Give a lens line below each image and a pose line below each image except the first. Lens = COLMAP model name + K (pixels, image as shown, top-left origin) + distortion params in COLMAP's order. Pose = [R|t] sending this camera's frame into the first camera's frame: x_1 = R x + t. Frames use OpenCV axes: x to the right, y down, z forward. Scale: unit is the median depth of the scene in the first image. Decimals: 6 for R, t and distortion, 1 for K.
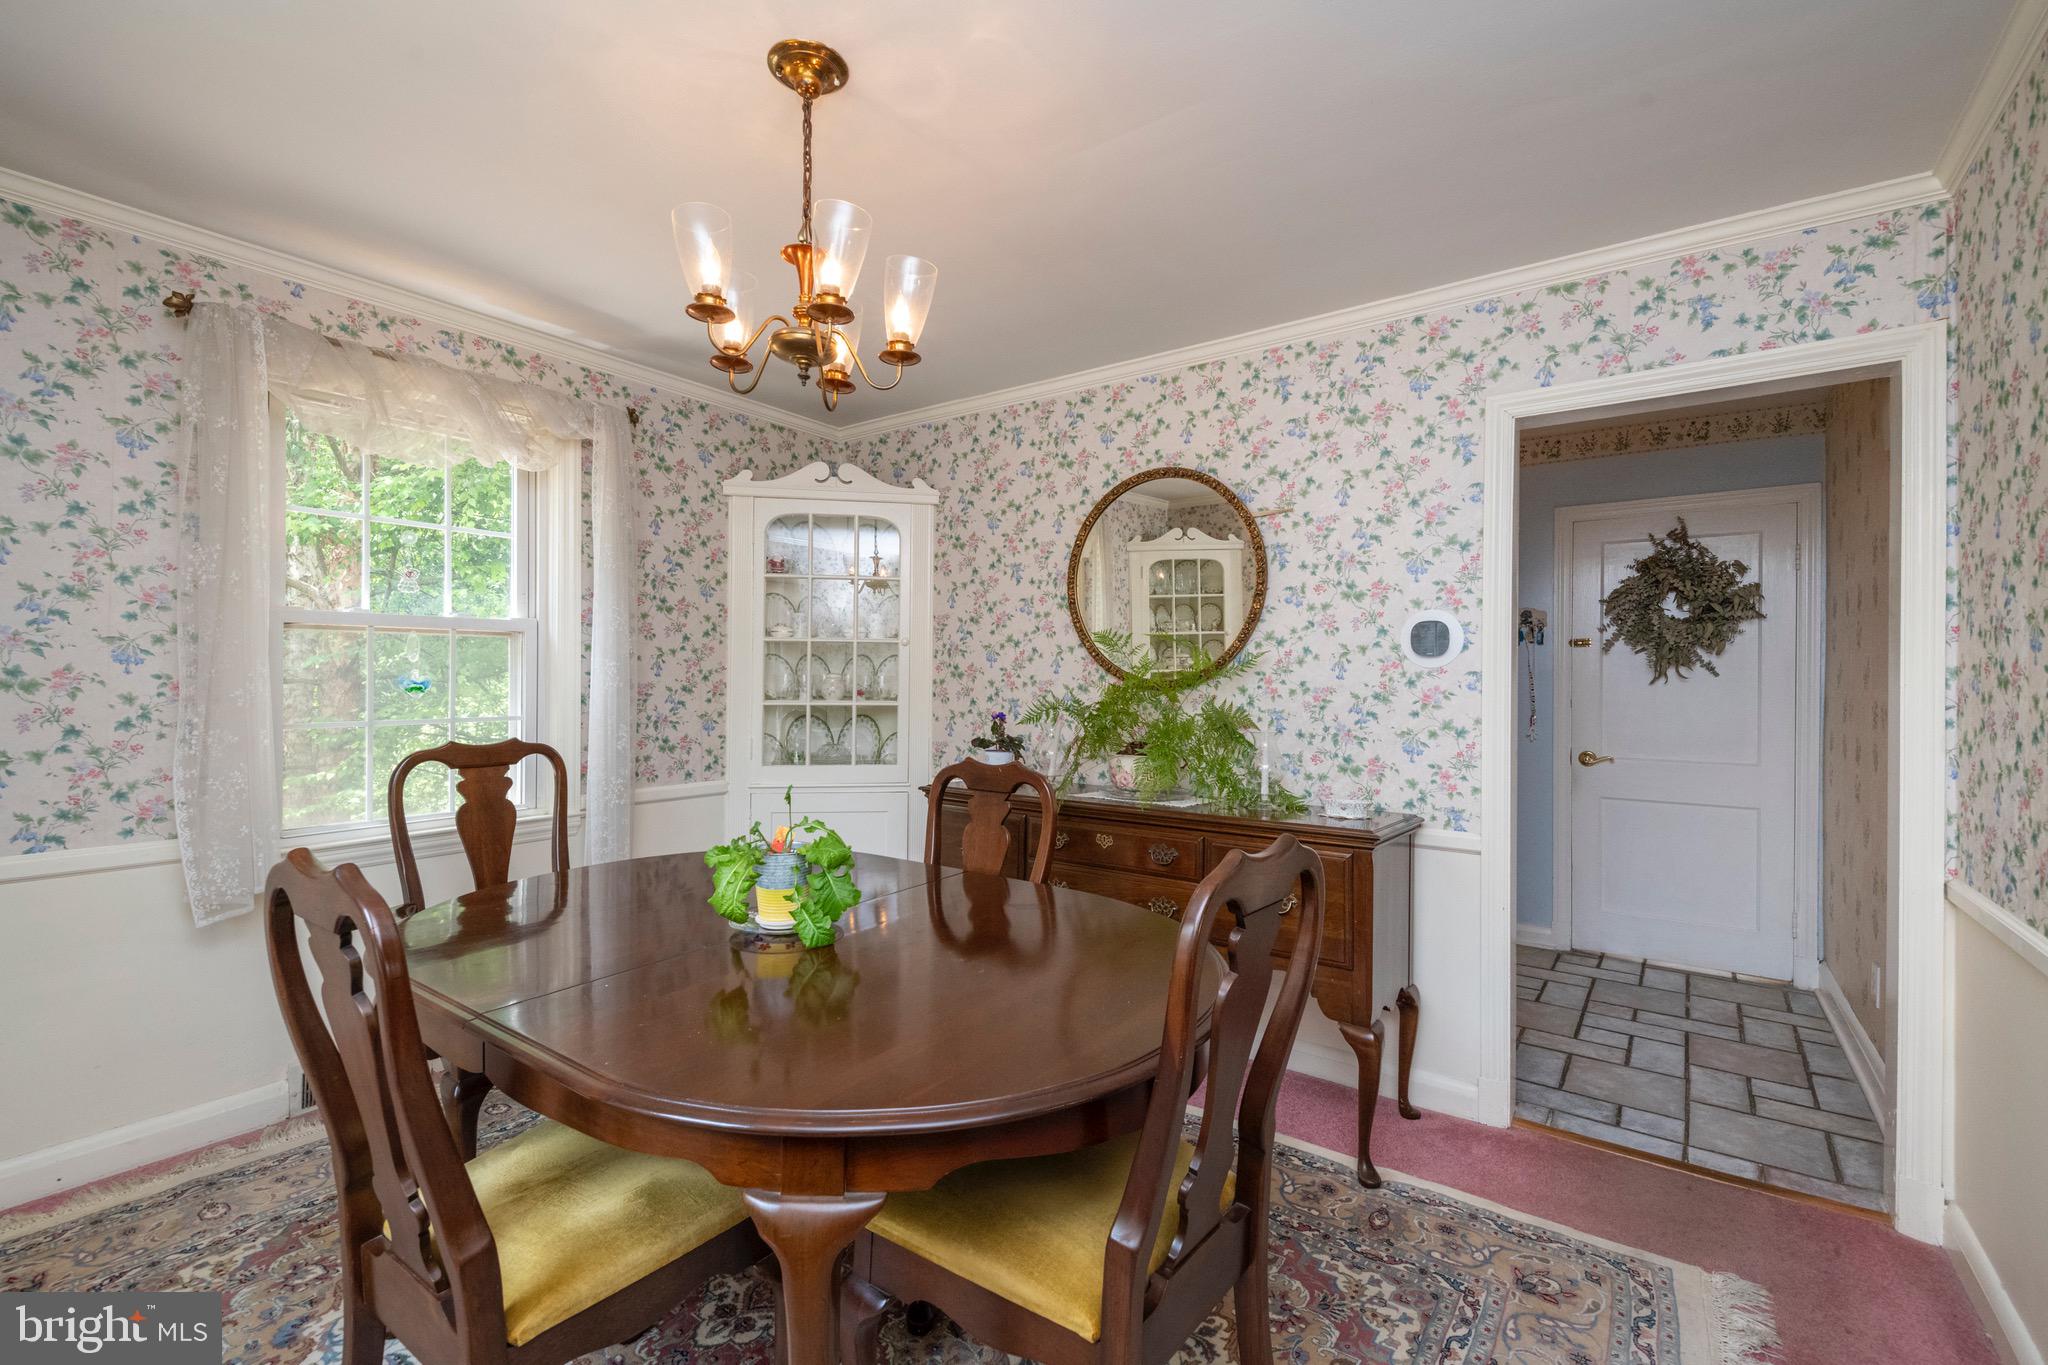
lens RADIAL K [[872.7, 0, 1029.4], [0, 872.7, 677.7], [0, 0, 1]] dist [0.019046, -0.010652]
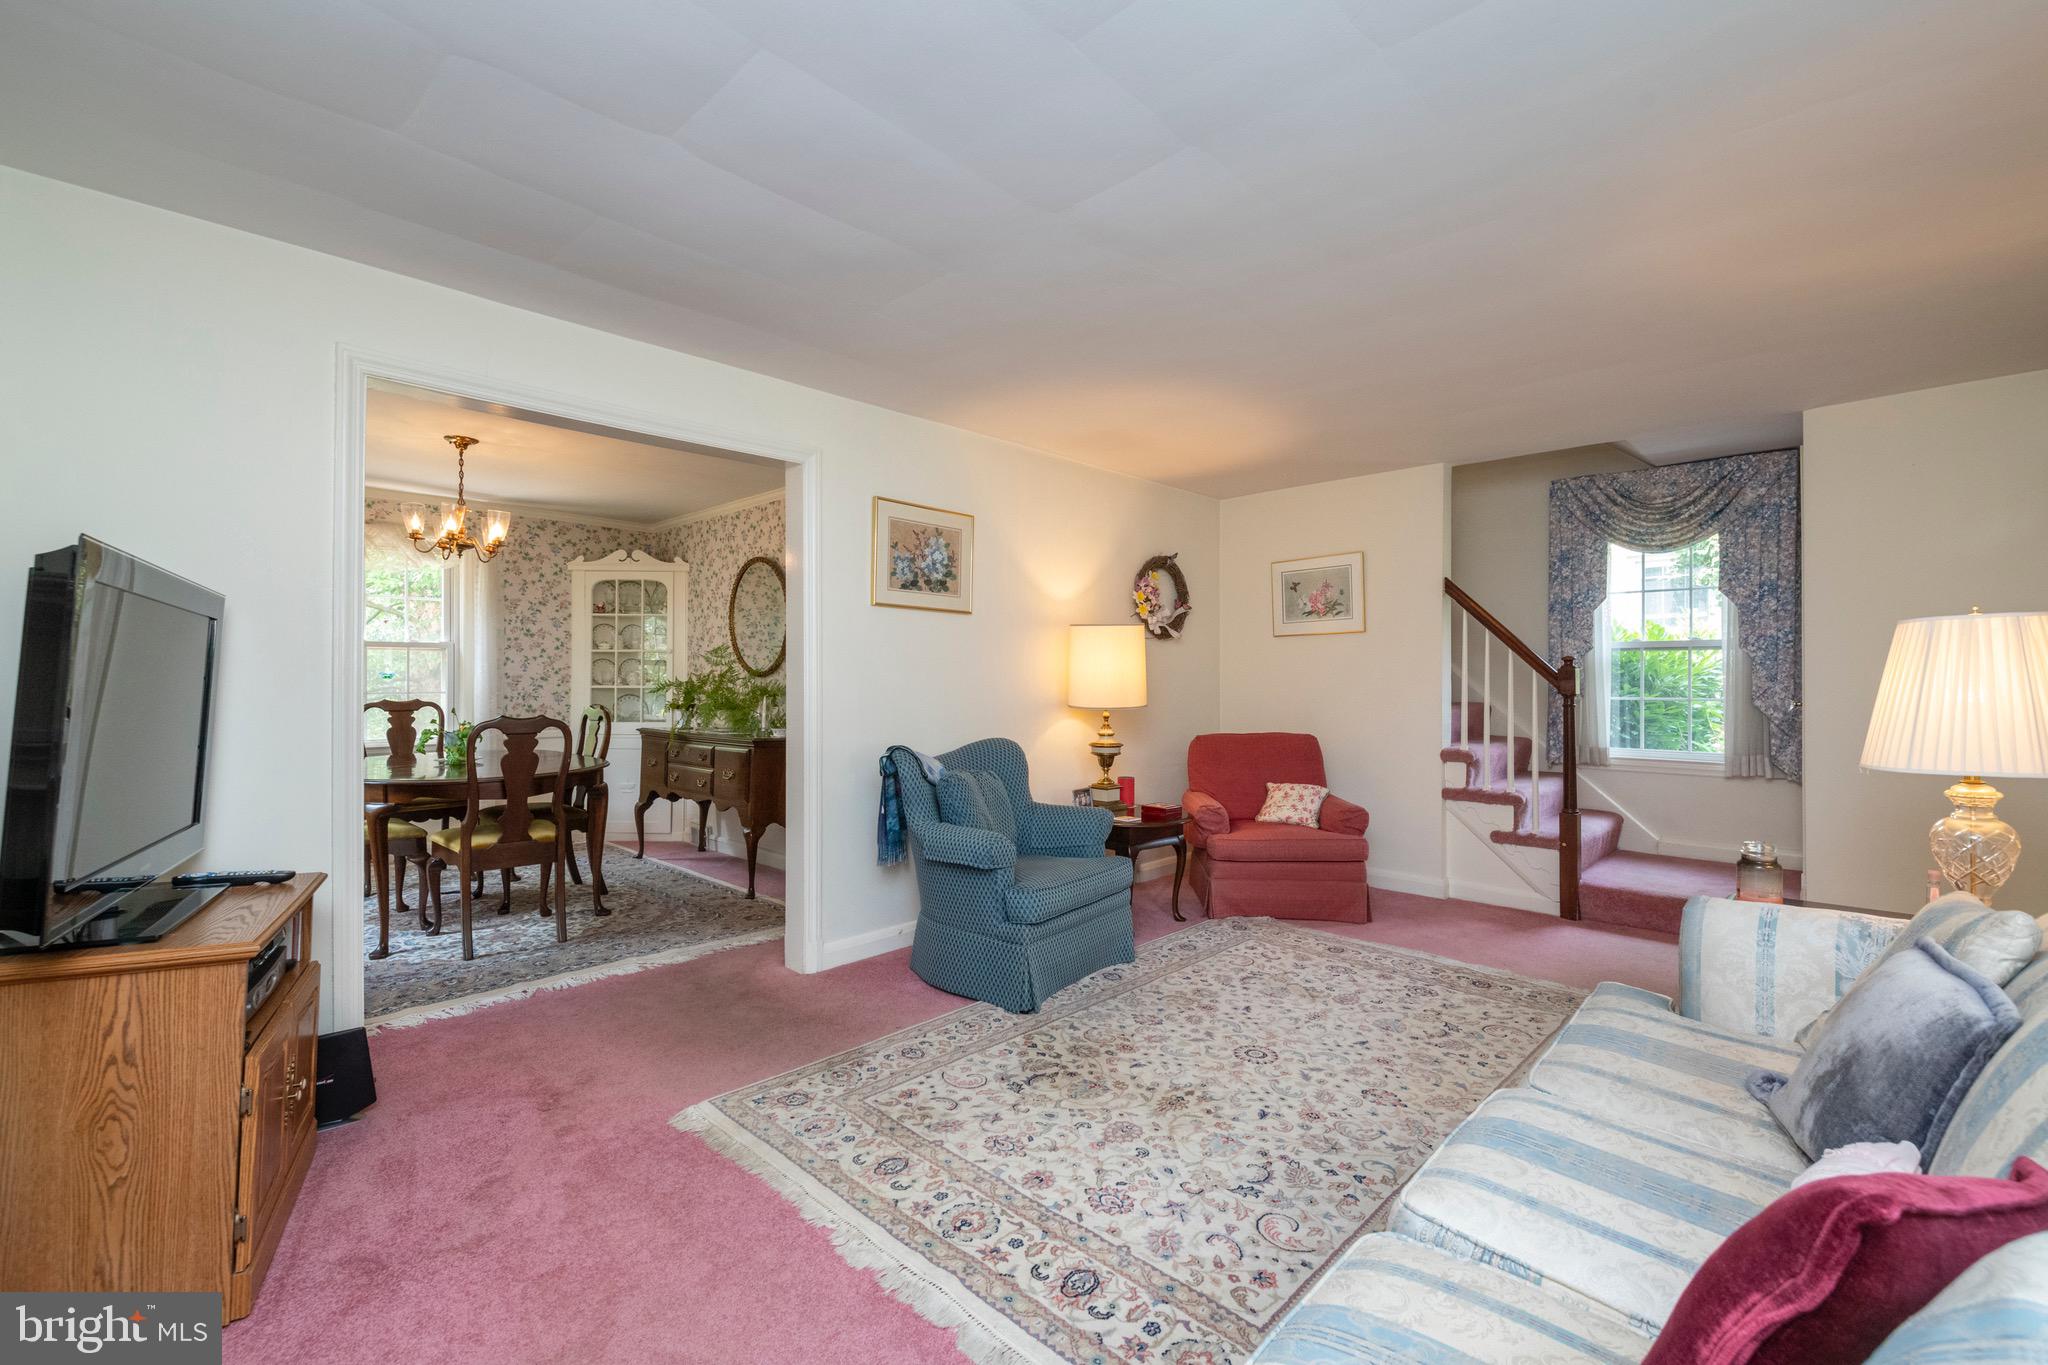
lens RADIAL K [[872.7, 0, 1029.4], [0, 872.7, 677.7], [0, 0, 1]] dist [0.019046, -0.010652]
pose [[0.989715, -0.004054, -0.142994, 1.068741], [0.003424, 0.999983, -0.004654, 0.028462], [0.143010, 0.004116, 0.989713, -0.812828]]
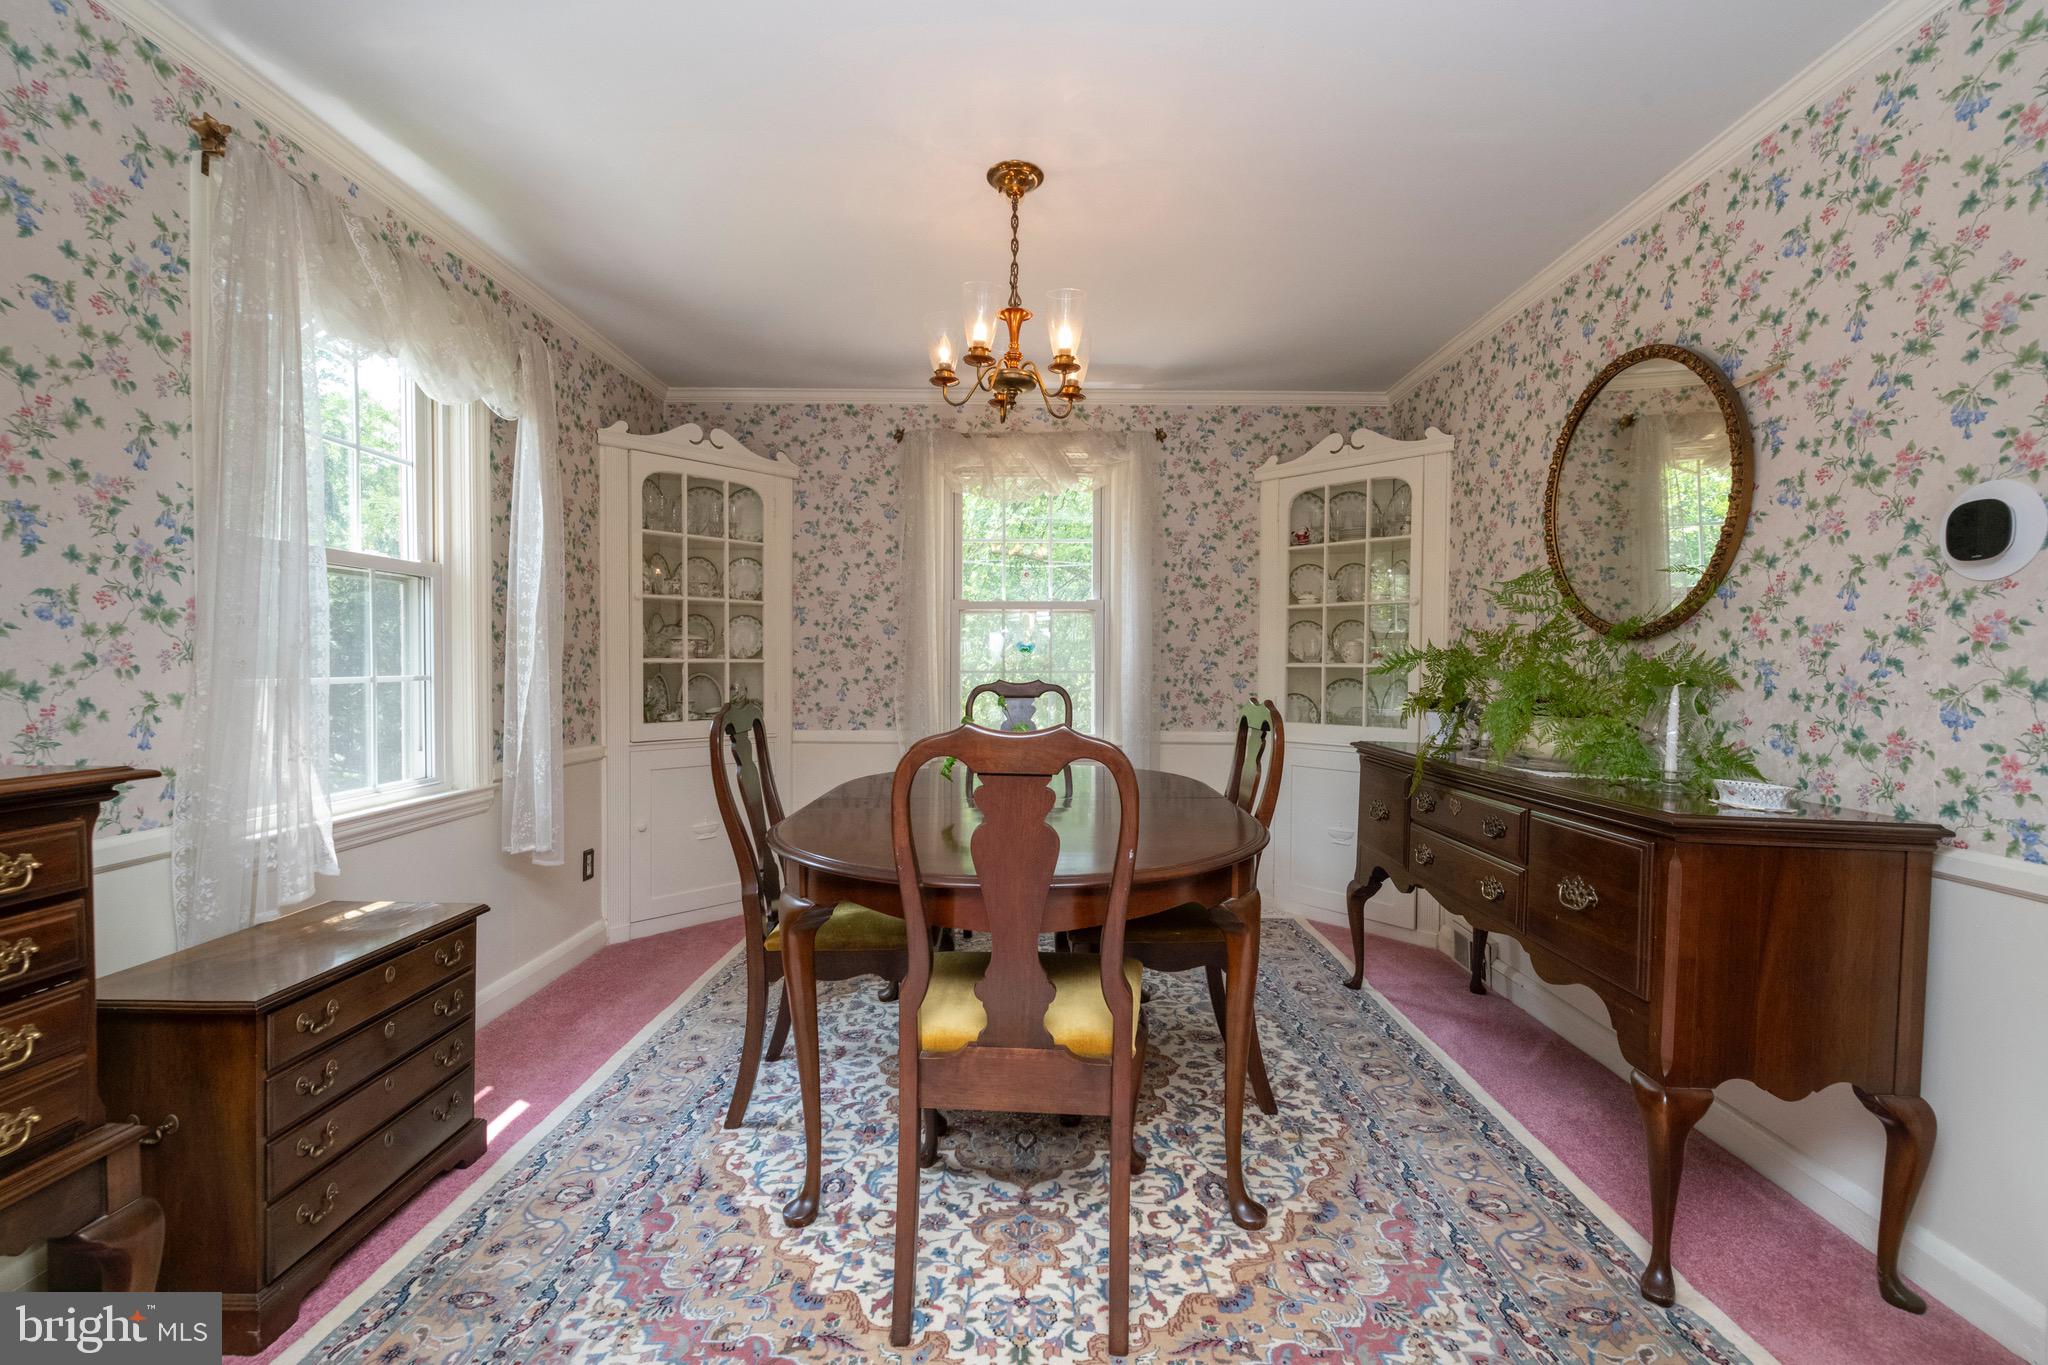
lens RADIAL K [[872.7, 0, 1029.4], [0, 872.7, 677.7], [0, 0, 1]] dist [0.019046, -0.010652]
pose [[0.584638, 0.008841, -0.811246, 0.514177], [-0.002760, 0.999957, 0.008908, 0.046372], [0.811290, -0.002969, 0.584637, 0.122271]]
